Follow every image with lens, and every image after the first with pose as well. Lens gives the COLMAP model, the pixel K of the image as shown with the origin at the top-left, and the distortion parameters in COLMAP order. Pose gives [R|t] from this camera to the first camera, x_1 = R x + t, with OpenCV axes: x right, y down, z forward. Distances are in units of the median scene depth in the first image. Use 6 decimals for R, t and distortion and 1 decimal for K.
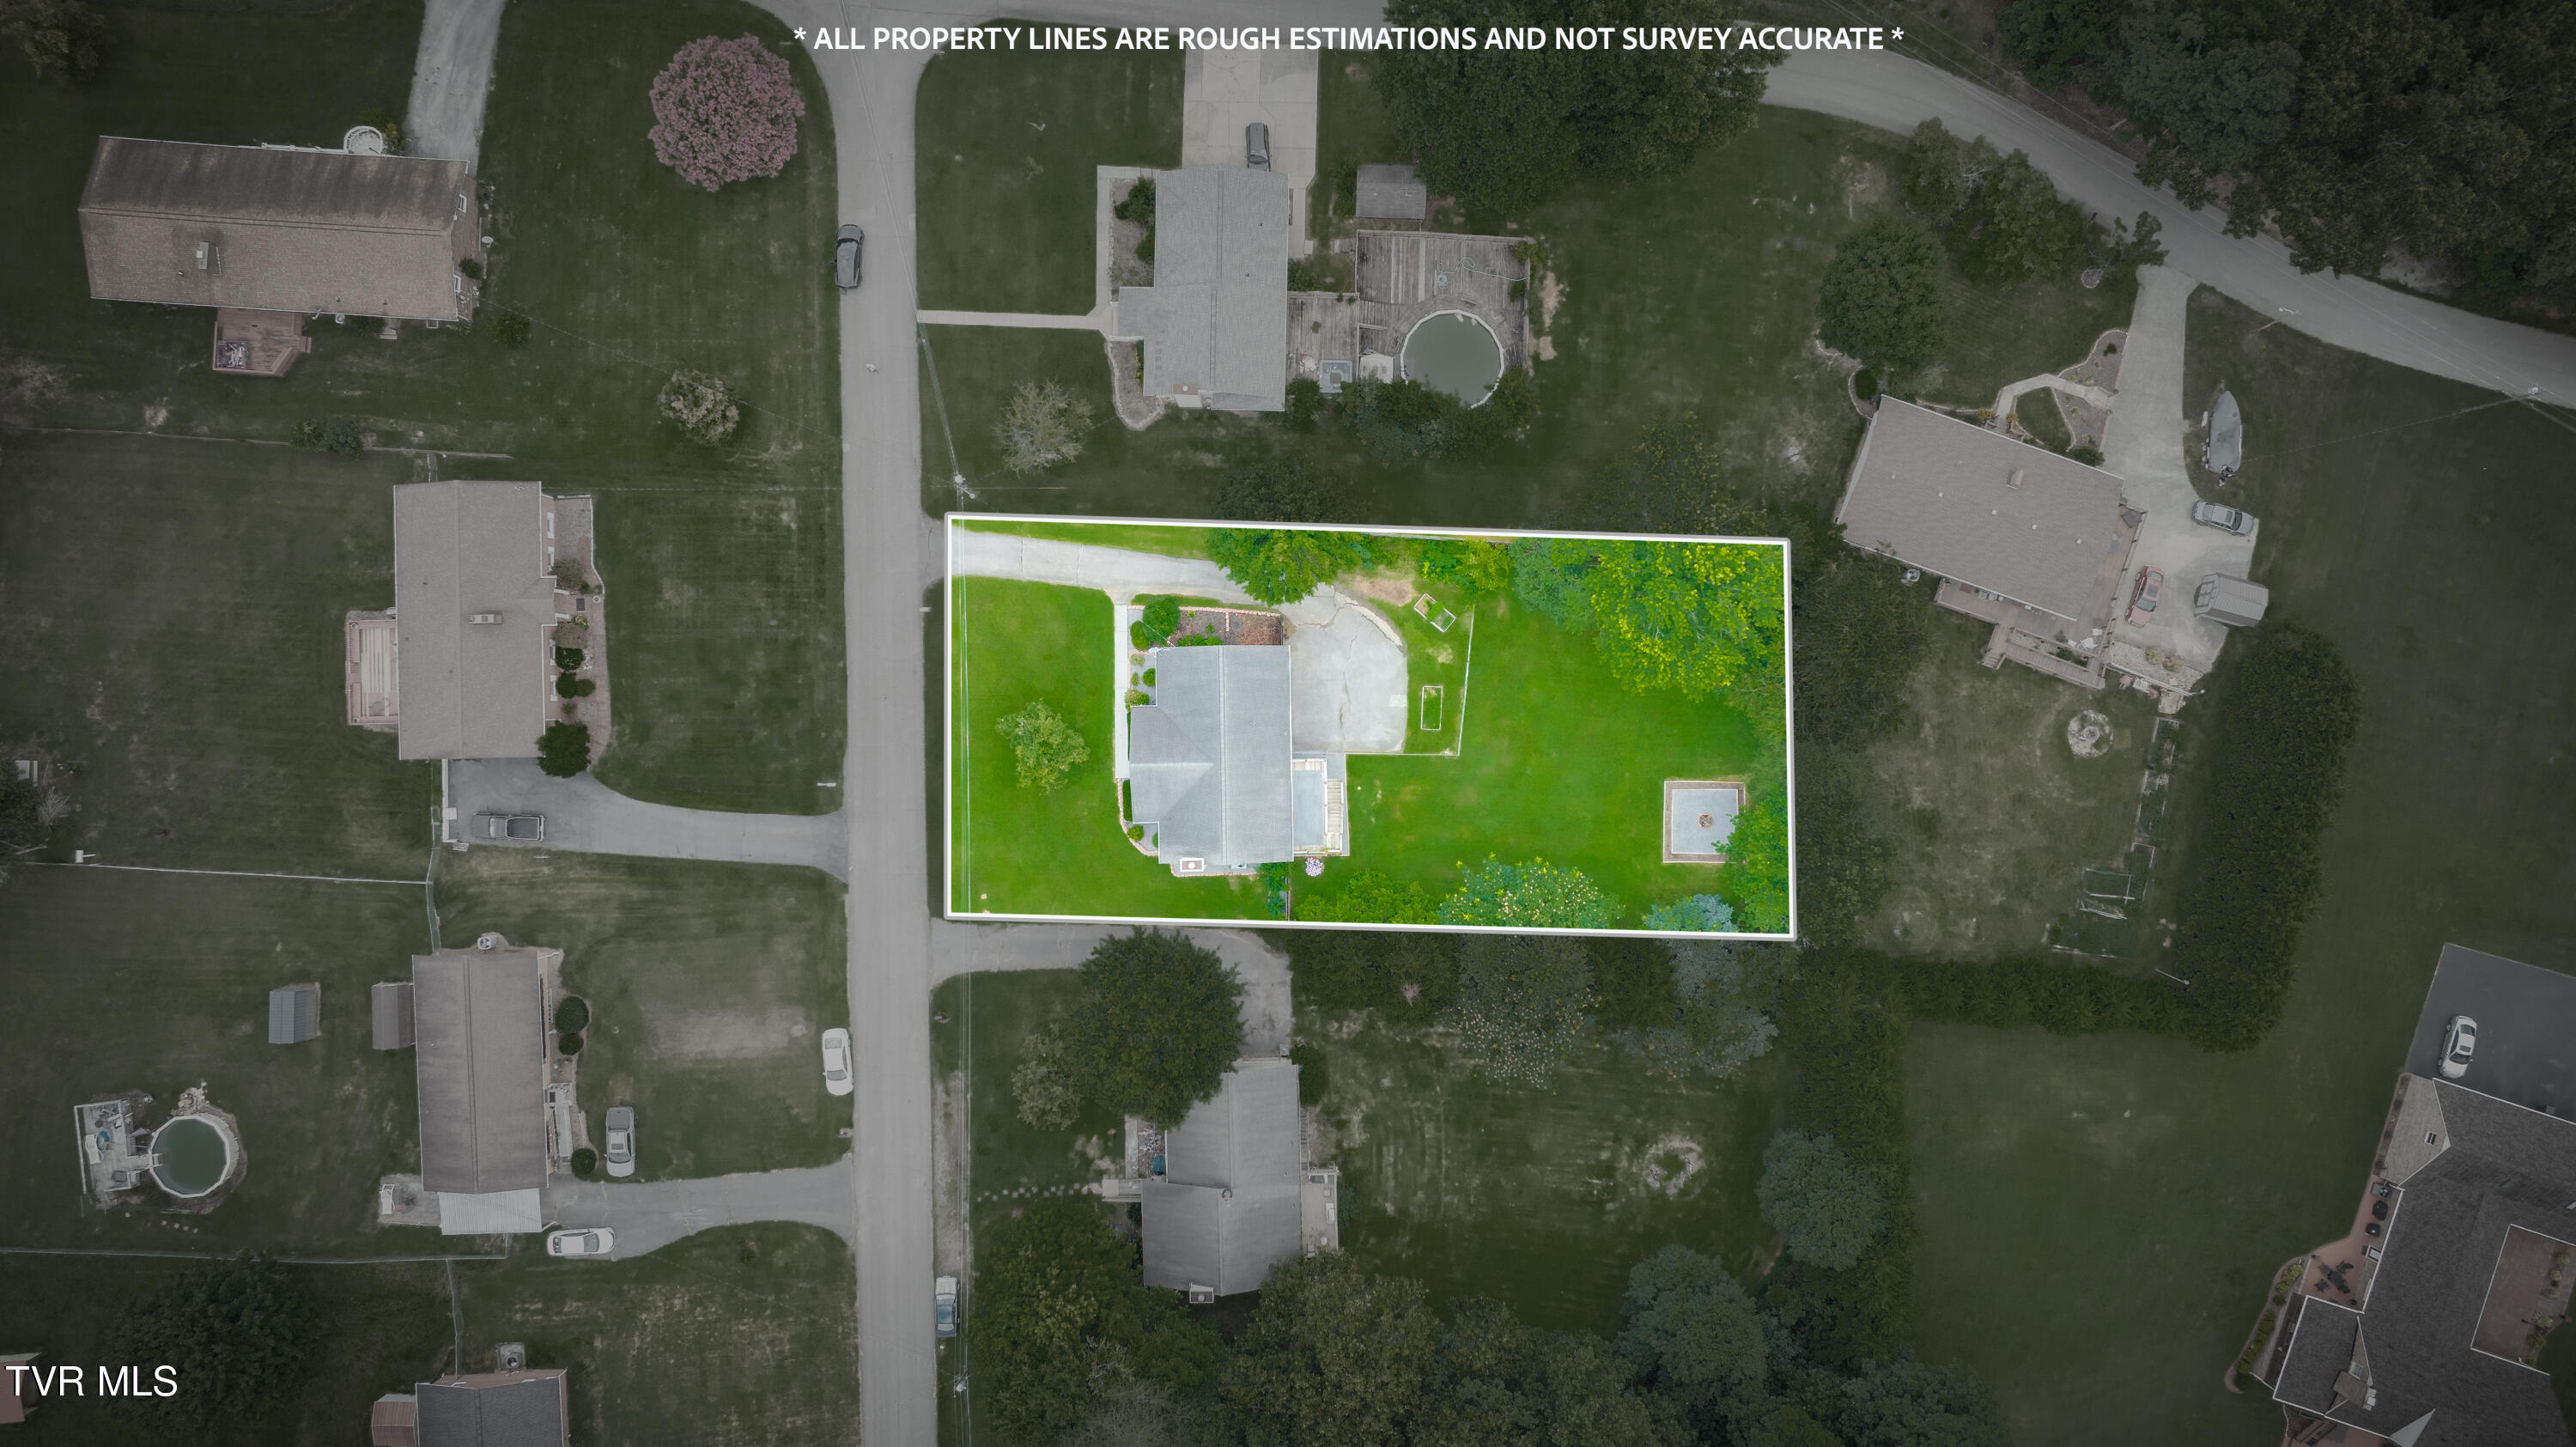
lens RADIAL K [[1848.0, 0, 1296.6], [0, 1848.0, 738.2], [0, 0, 1]] dist [-0.002416, -0.044048]
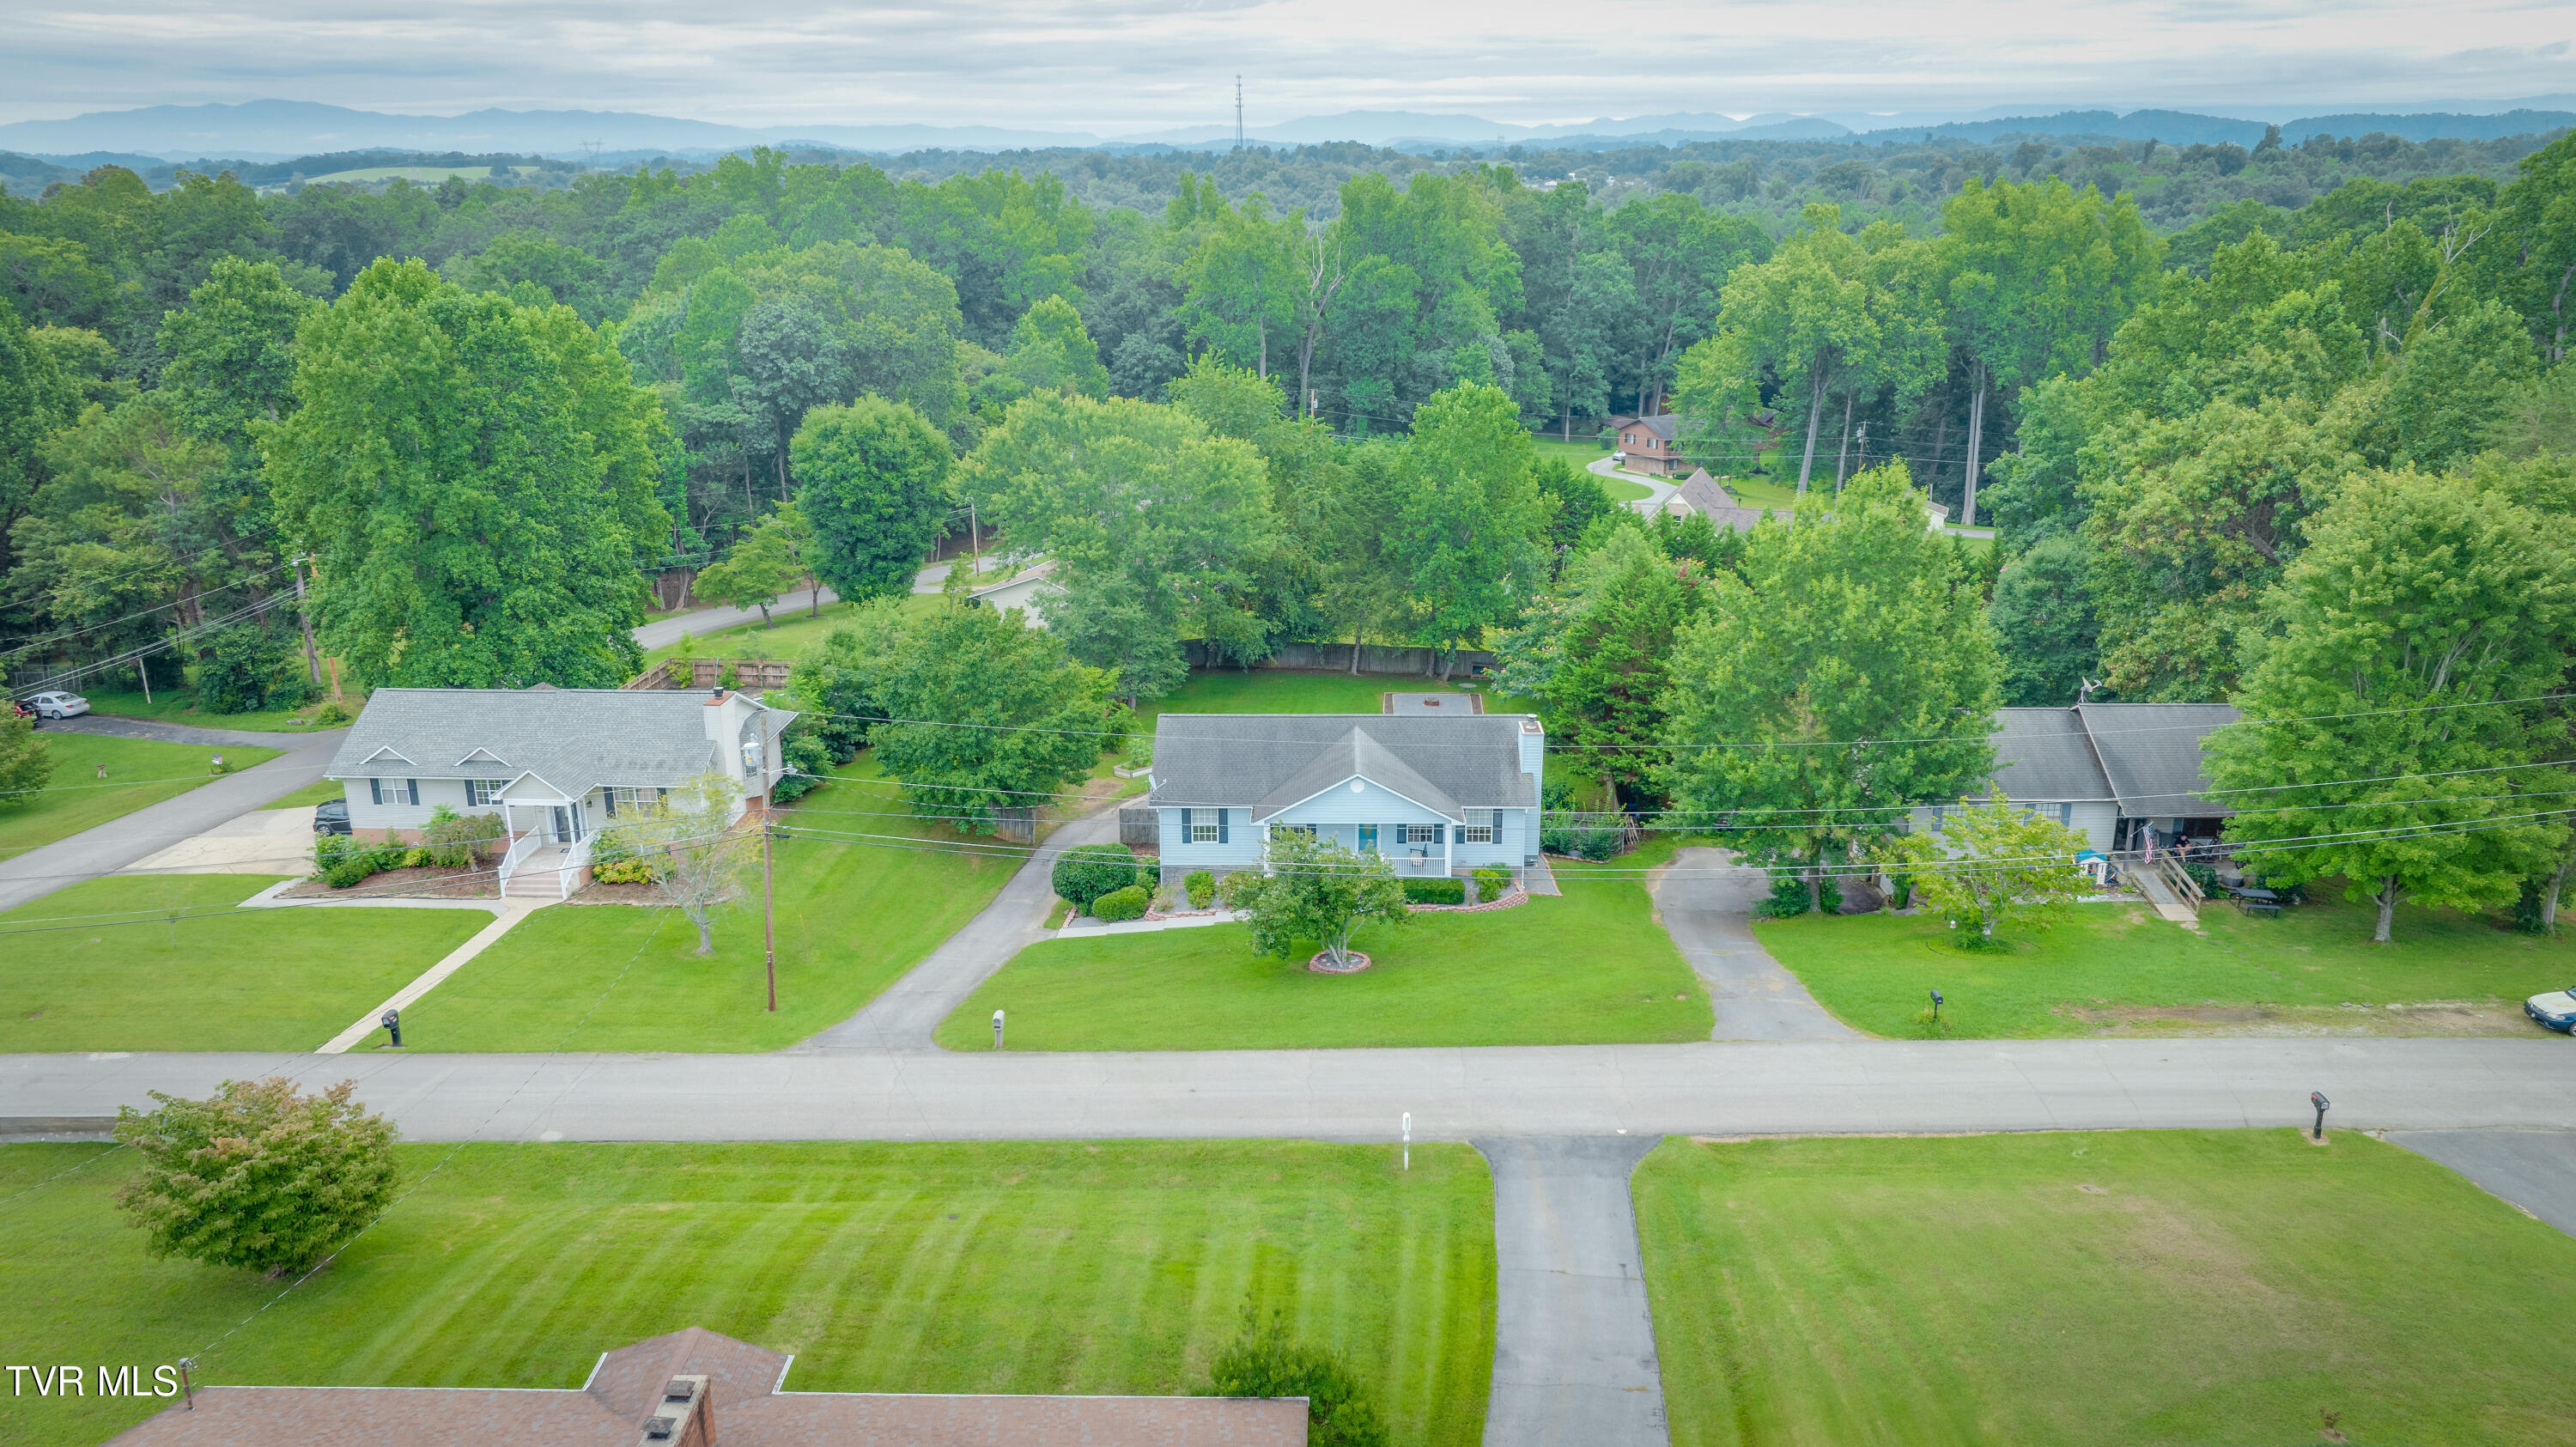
lens RADIAL K [[1848.0, 0, 1296.6], [0, 1848.0, 738.2], [0, 0, 1]] dist [-0.002416, -0.044048]
pose [[0.038579, -0.294233, 0.954955, -0.587384], [0.999155, -0.002201, -0.041042, 0.018400], [0.014178, 0.955731, 0.293899, 0.797184]]
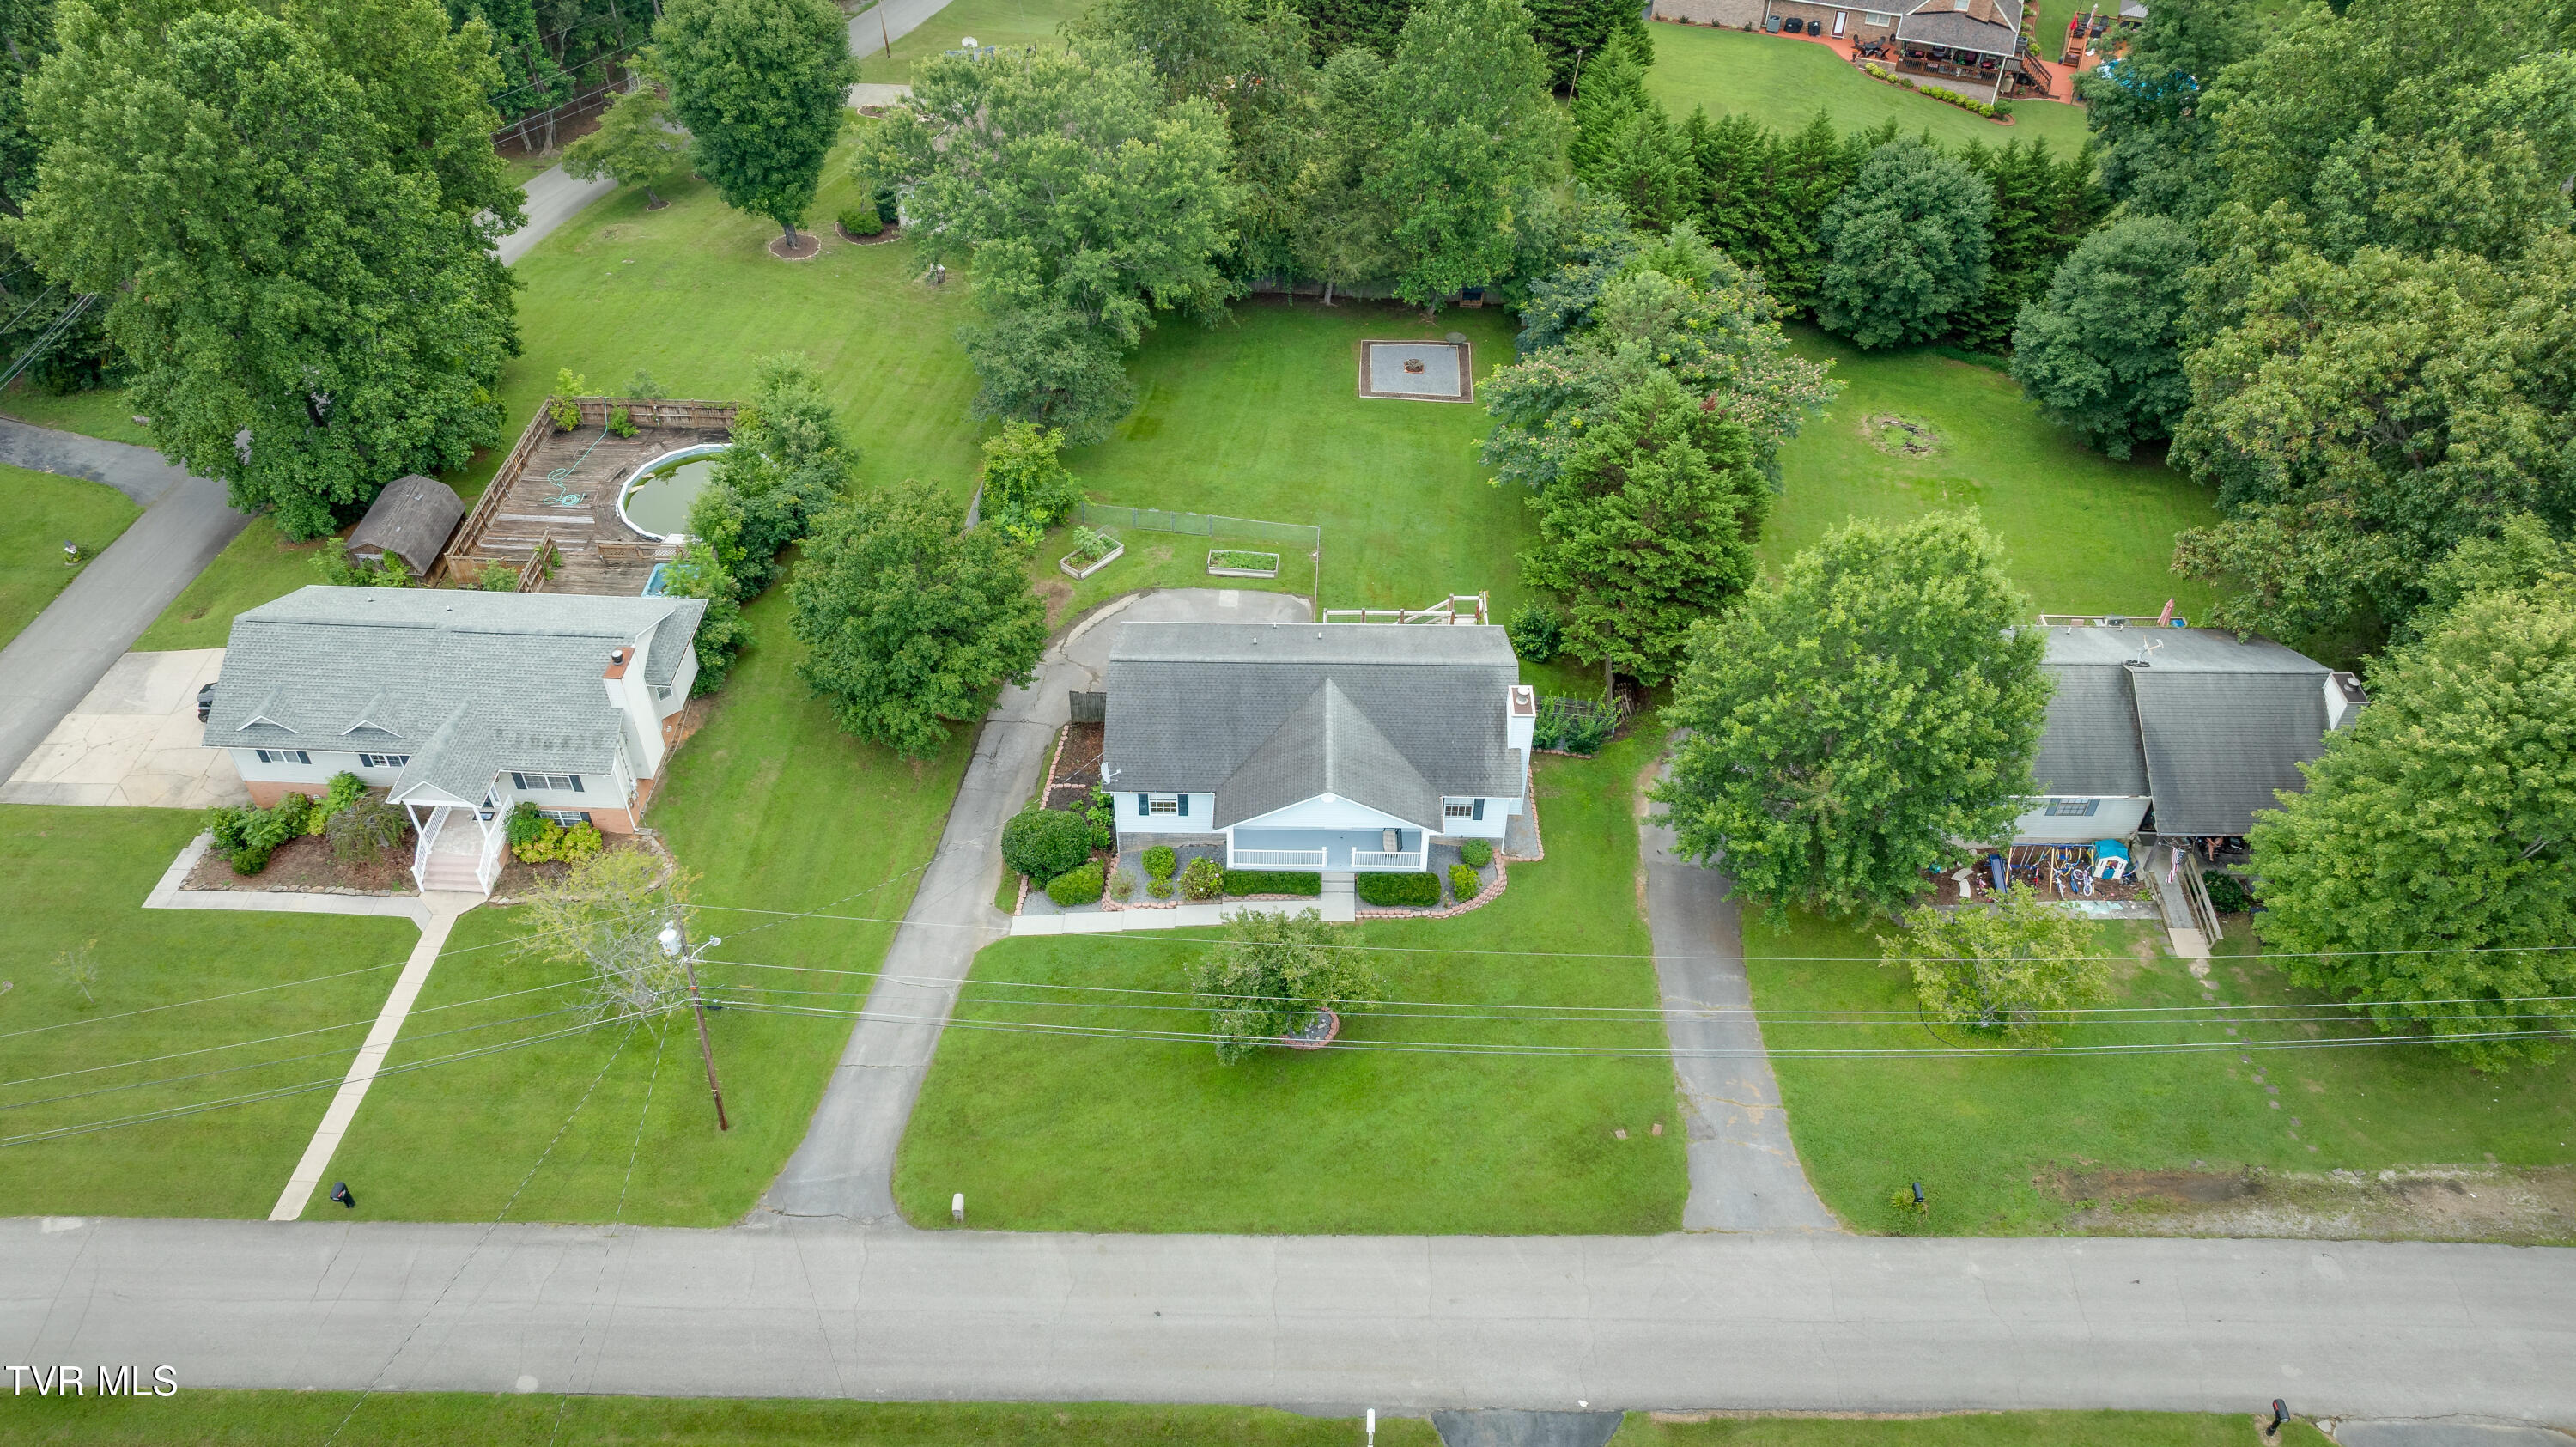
lens RADIAL K [[1893.7, 0, 1250.0], [0, 1893.7, 717.2], [0, 0, 1]] dist [-0.016705, -0.000551]
pose [[0.042883, -0.685414, 0.726890, -0.433214], [0.999017, 0.021264, -0.038886, 0.012243], [0.011197, 0.727843, 0.685652, 0.608530]]
